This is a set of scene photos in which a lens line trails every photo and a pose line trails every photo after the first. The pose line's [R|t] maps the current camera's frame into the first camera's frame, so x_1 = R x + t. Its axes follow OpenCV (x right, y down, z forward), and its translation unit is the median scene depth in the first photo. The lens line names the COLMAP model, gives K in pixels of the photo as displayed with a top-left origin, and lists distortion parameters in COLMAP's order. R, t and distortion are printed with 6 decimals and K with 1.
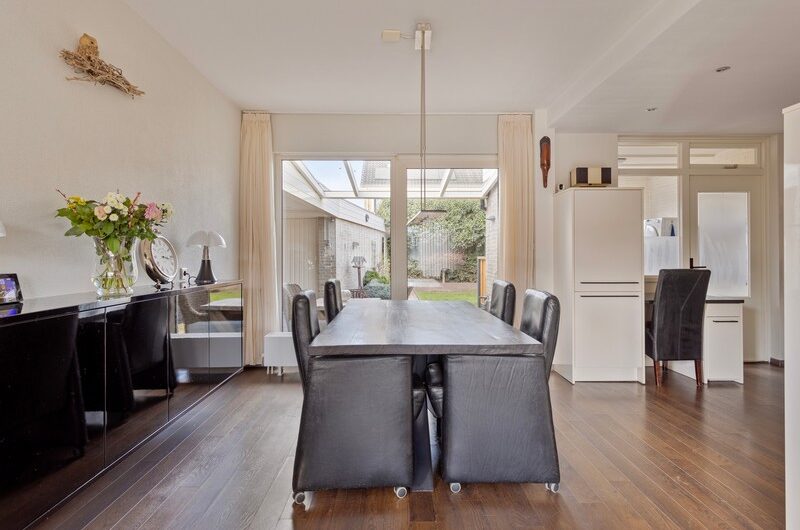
lens RADIAL K [[463.3, 0, 400.0], [0, 463.3, 265.0], [0, 0, 1]] dist [0.000005, -0.000008]
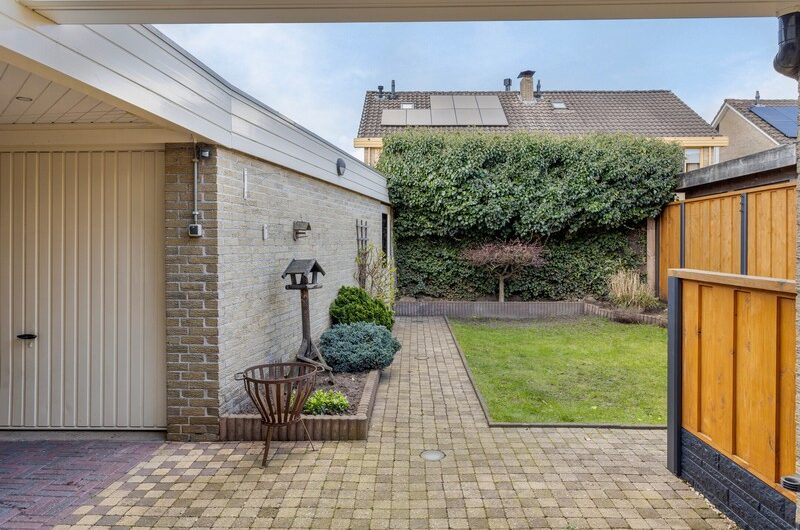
lens RADIAL K [[555.5, 0, 400.0], [0, 555.5, 265.0], [0, 0, 1]] dist [-0.000066, -0.000010]
pose [[0.999201, 0.003678, -0.039804, 0.004878], [-0.002747, 0.999722, 0.023435, -0.018096], [0.039879, -0.023307, 0.998933, 0.397015]]
